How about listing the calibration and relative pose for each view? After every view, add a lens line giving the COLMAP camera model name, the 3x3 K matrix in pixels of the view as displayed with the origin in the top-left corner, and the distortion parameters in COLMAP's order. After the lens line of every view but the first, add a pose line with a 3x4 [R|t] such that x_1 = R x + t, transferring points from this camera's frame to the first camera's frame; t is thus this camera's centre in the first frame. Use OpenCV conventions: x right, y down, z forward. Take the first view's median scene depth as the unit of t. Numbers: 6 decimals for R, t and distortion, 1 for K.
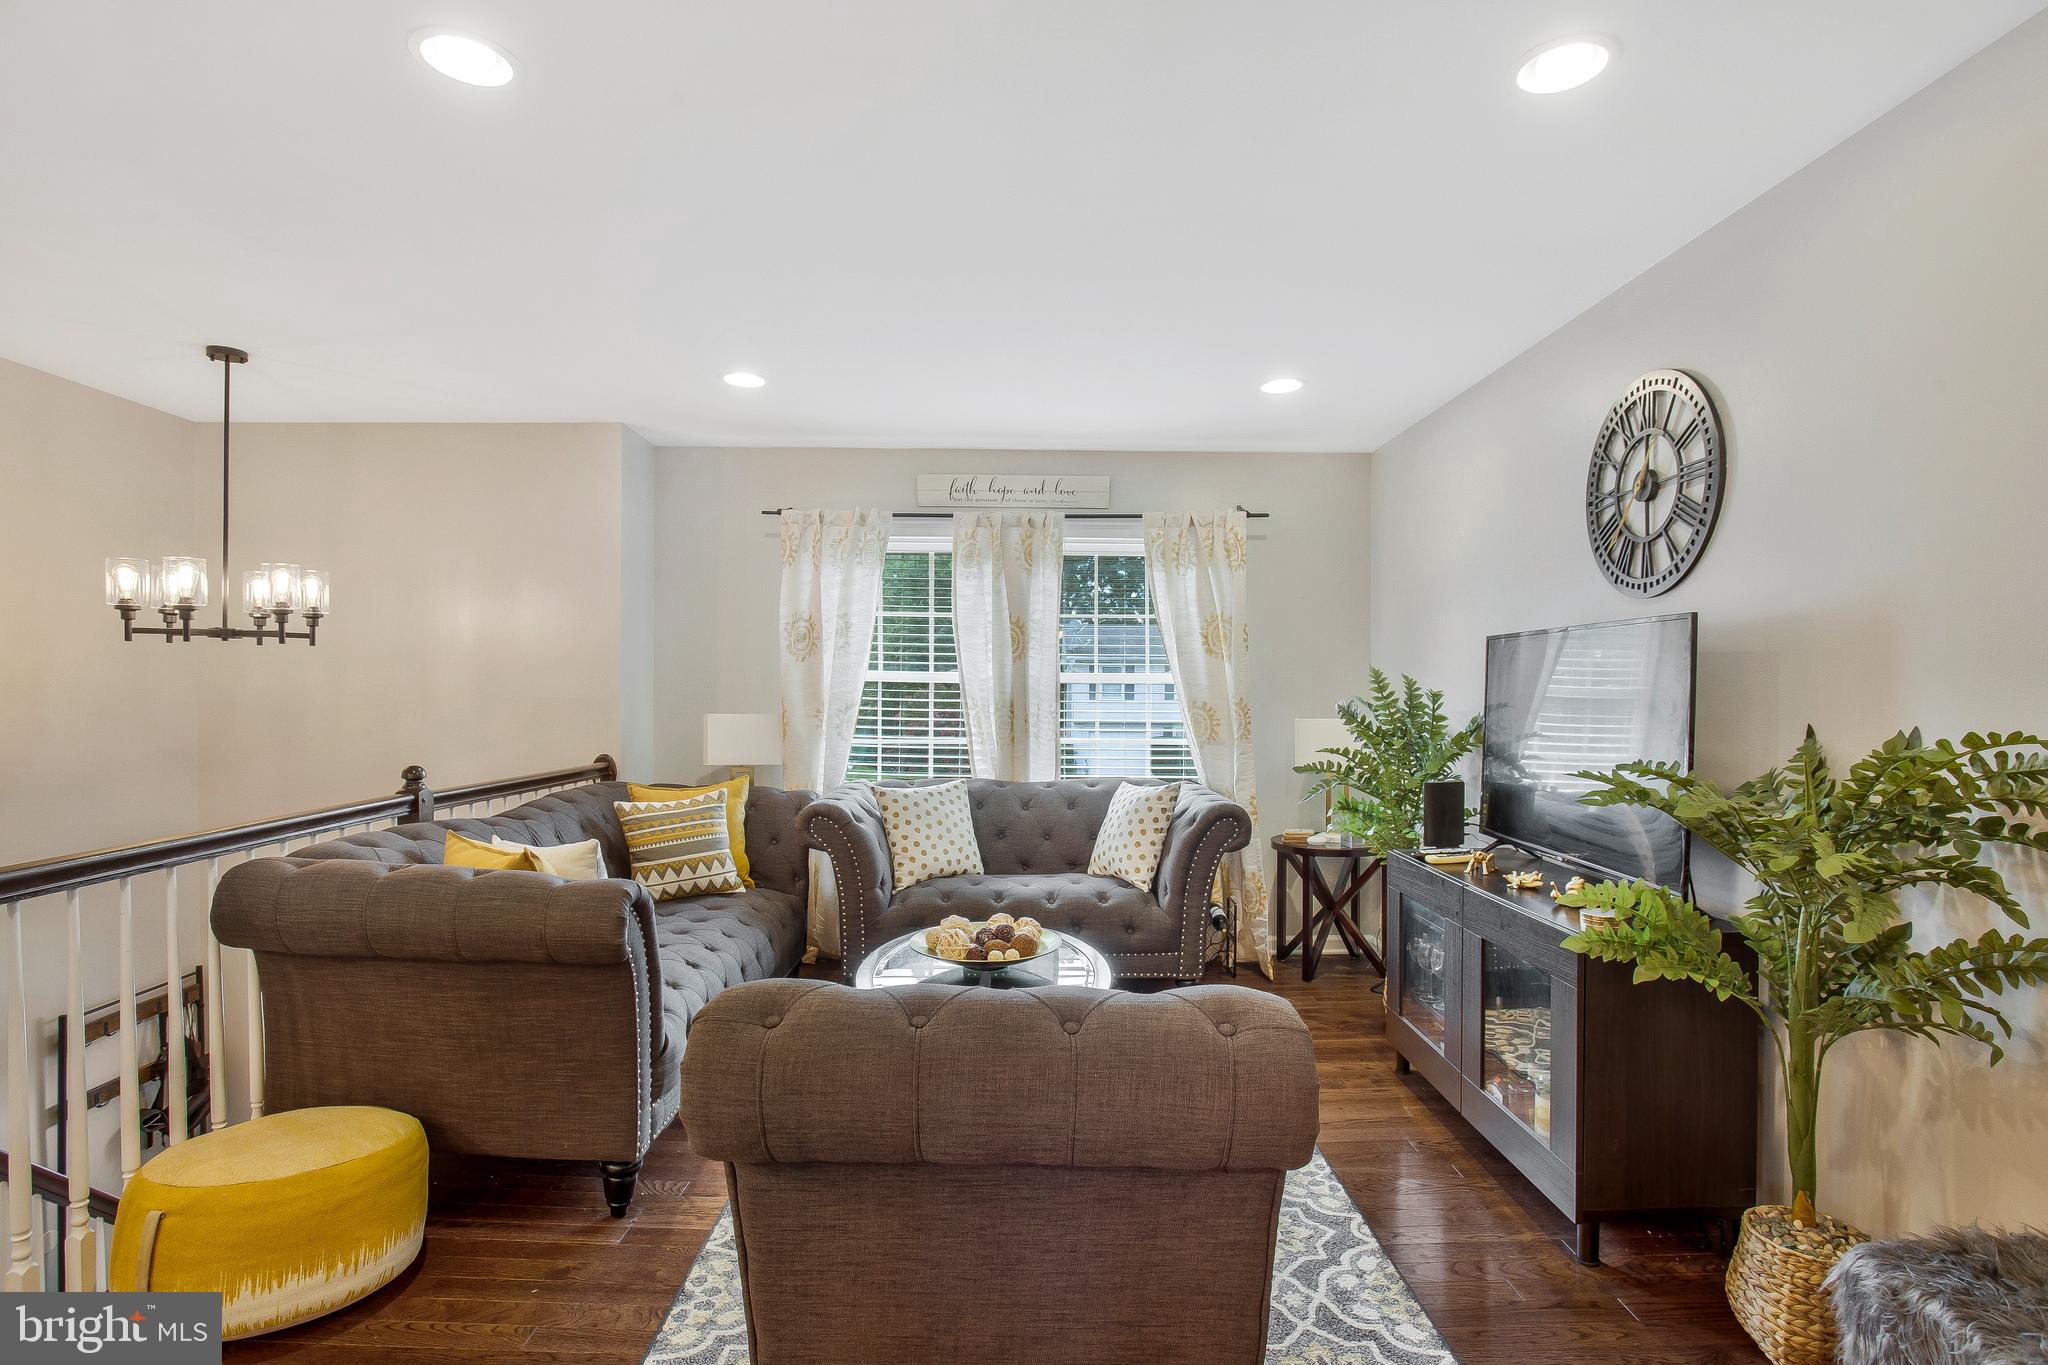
lens RADIAL K [[1026.2, 0, 1031.6], [0, 1026.2, 685.8], [0, 0, 1]] dist [-0.059580, 0.018273]
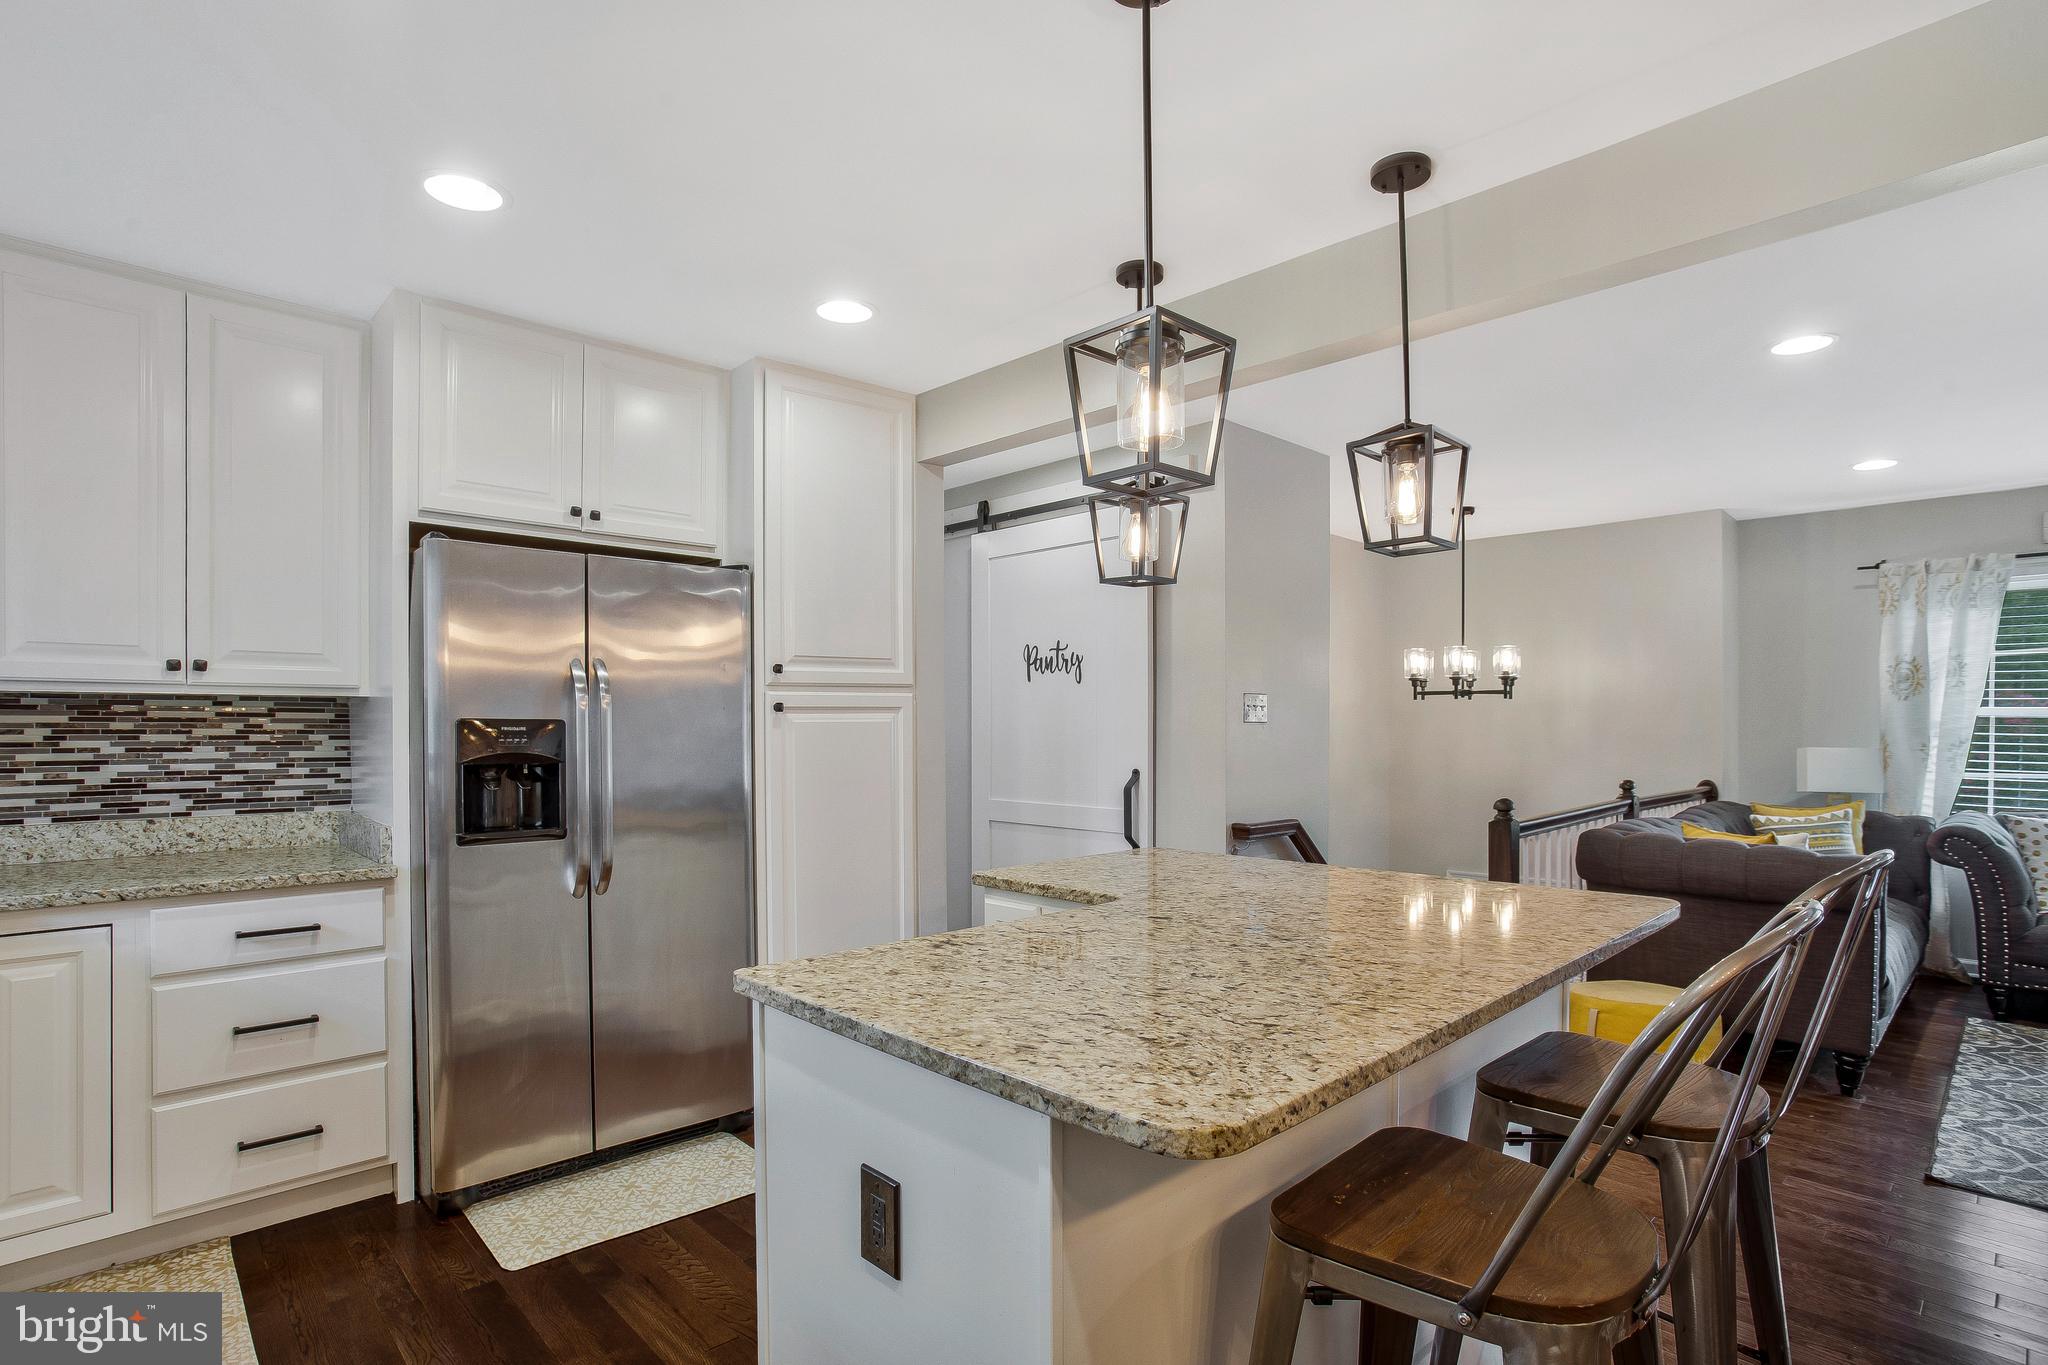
lens RADIAL K [[1026.2, 0, 1032.1], [0, 1026.2, 722.0], [0, 0, 1]] dist [-0.059580, 0.018273]
pose [[0.683876, -0.012968, -0.729483, -0.100108], [0.008177, 0.999915, -0.010110, 0.002586], [0.729553, 0.000949, 0.683924, -0.452371]]
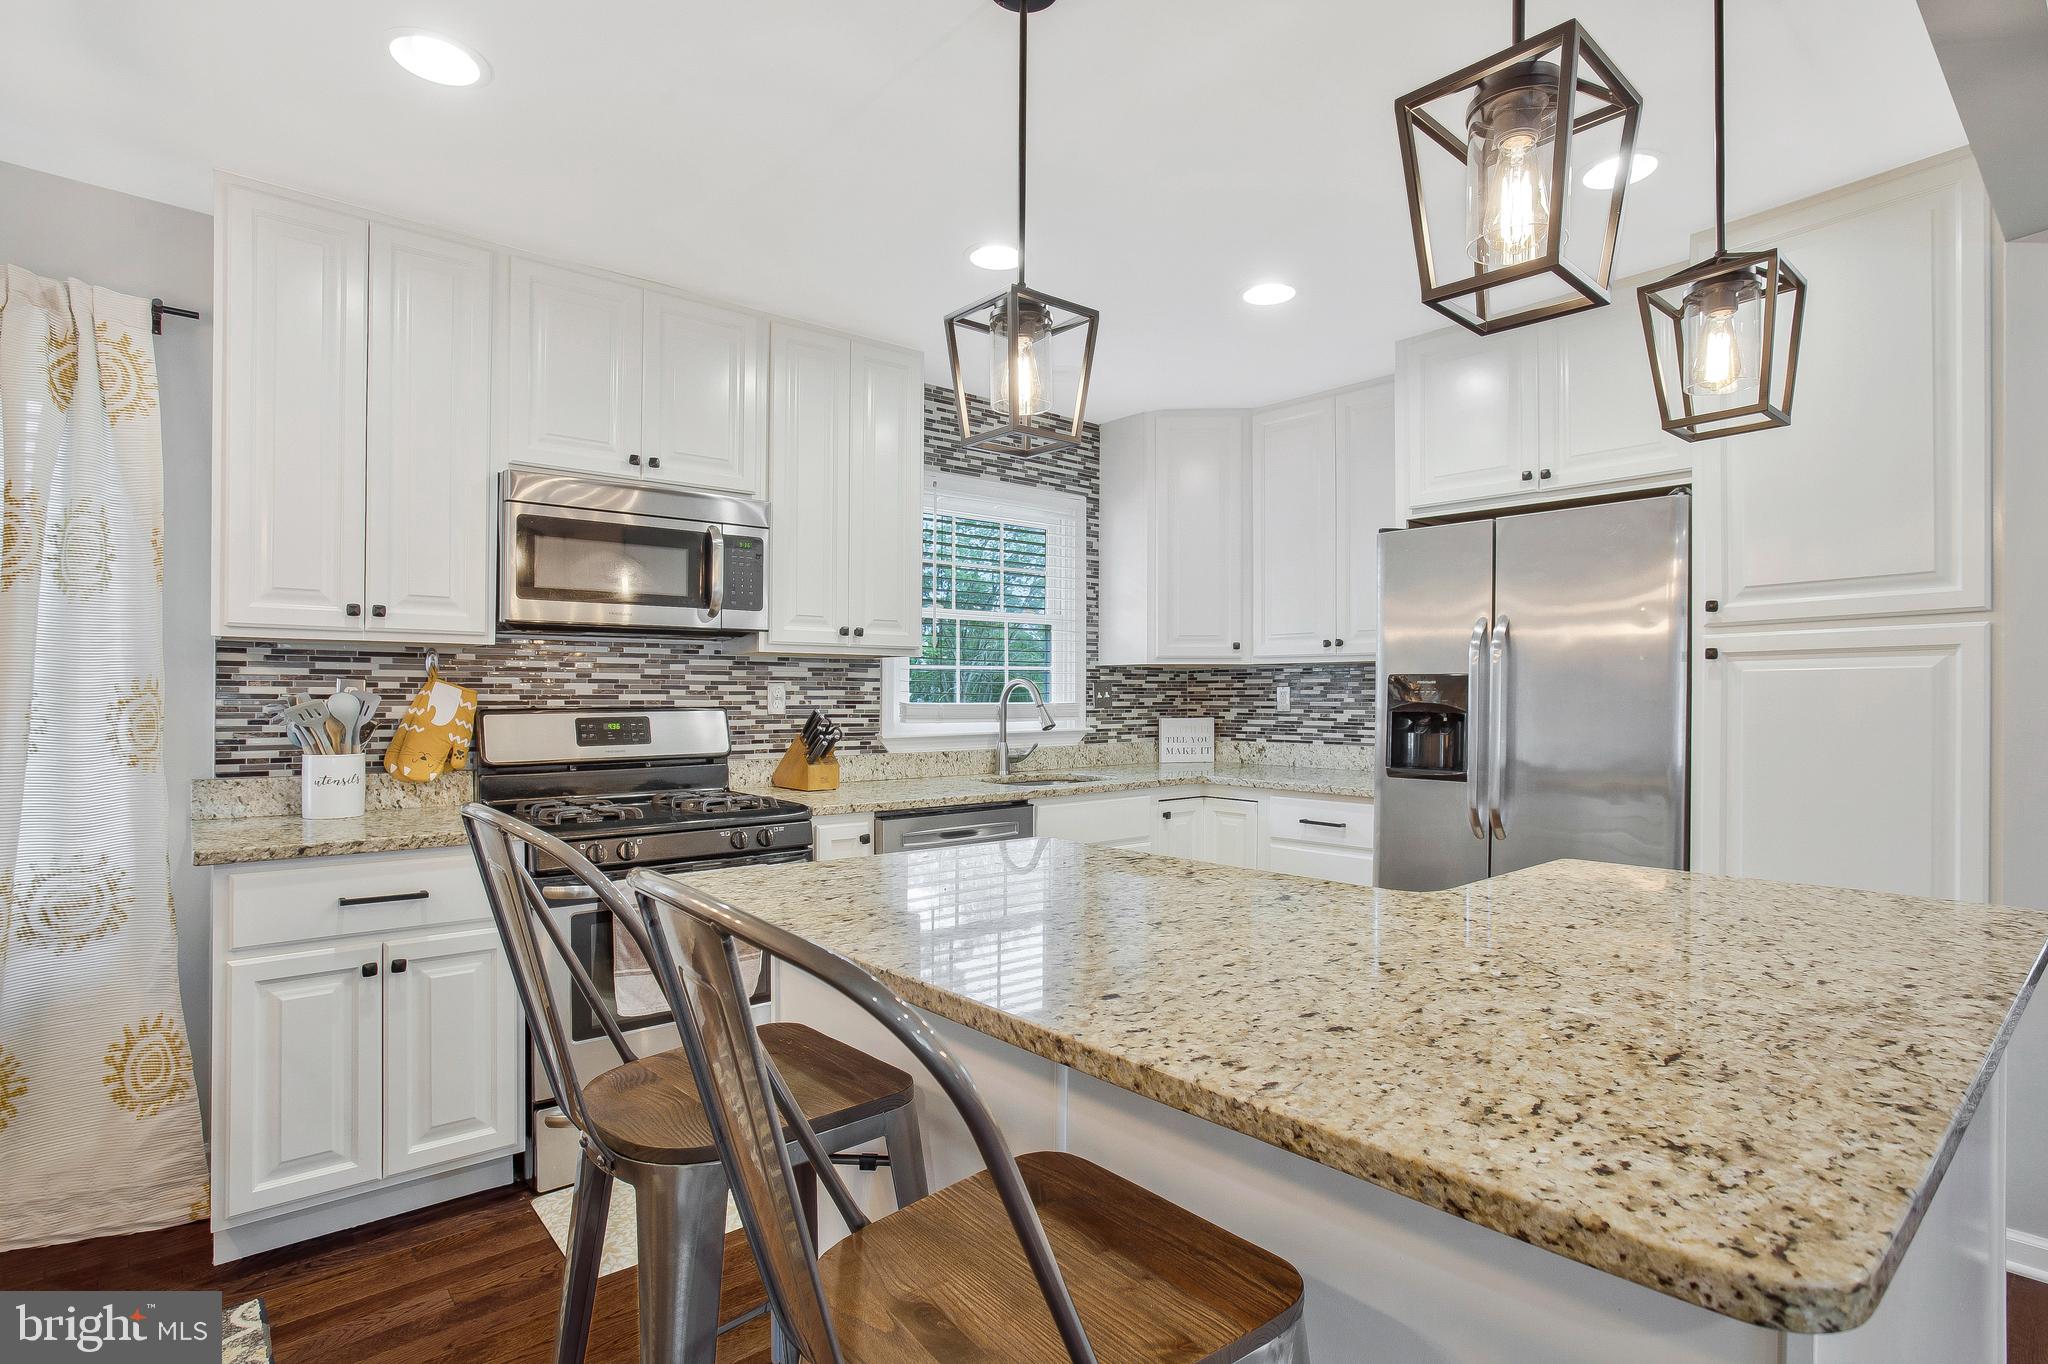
lens RADIAL K [[1026.2, 0, 1043.6], [0, 1026.2, 696.9], [0, 0, 1]] dist [-0.059580, 0.018273]
pose [[-0.762432, -0.008100, -0.647017, -0.086323], [-0.006058, 0.999967, -0.005379, 0.013649], [0.647039, -0.000182, -0.762456, 0.114867]]
